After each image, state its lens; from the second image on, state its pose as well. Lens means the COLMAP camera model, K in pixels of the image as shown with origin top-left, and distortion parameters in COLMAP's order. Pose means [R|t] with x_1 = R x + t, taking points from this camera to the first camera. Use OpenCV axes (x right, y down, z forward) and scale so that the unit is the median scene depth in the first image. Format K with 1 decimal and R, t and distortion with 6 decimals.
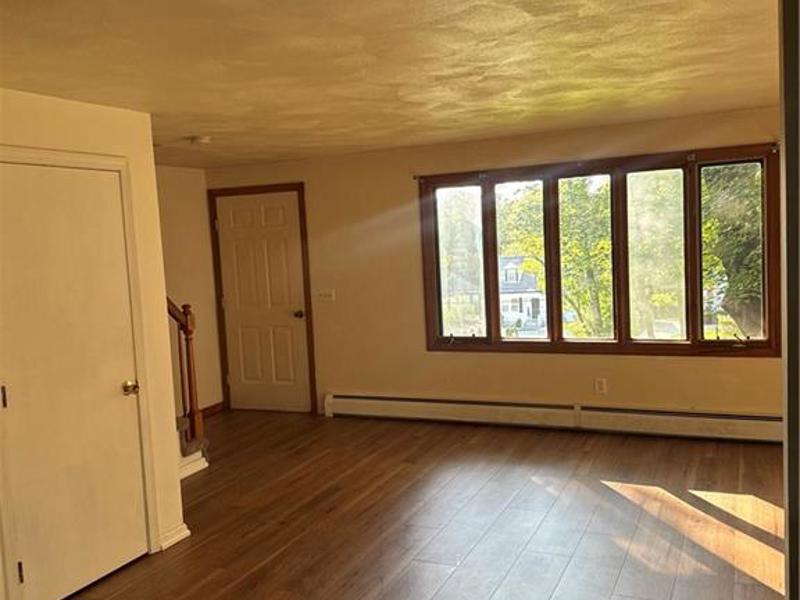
lens RADIAL K [[761.6, 0, 400.0], [0, 761.6, 300.0], [0, 0, 1]] dist [0.204432, -0.375264]
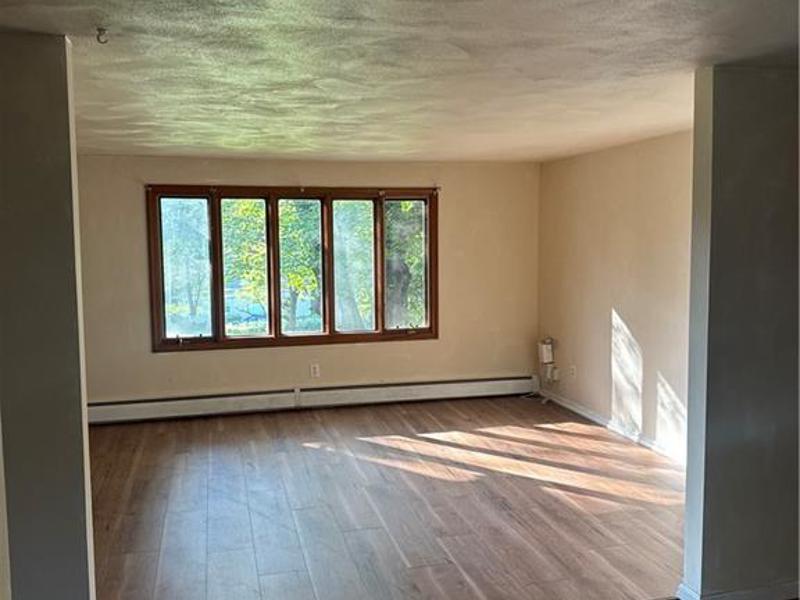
lens RADIAL K [[761.6, 0, 400.0], [0, 761.6, 300.0], [0, 0, 1]] dist [0.204432, -0.375264]
pose [[0.782480, -0.010844, 0.622582, -0.389362], [0.021432, 0.999725, -0.009522, 0.013042], [-0.622307, 0.020794, 0.782497, -0.041168]]
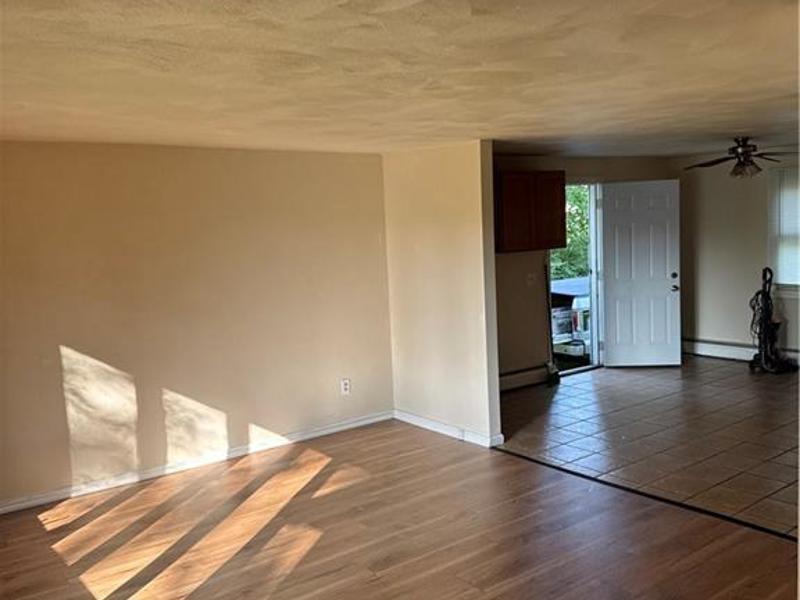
lens RADIAL K [[761.6, 0, 400.0], [0, 761.6, 300.0], [0, 0, 1]] dist [0.204432, -0.375264]
pose [[-0.884105, 0.035642, 0.465927, -0.225772], [0.120026, 0.980955, 0.152712, -0.114427], [-0.451610, 0.190936, -0.871546, 1.172816]]
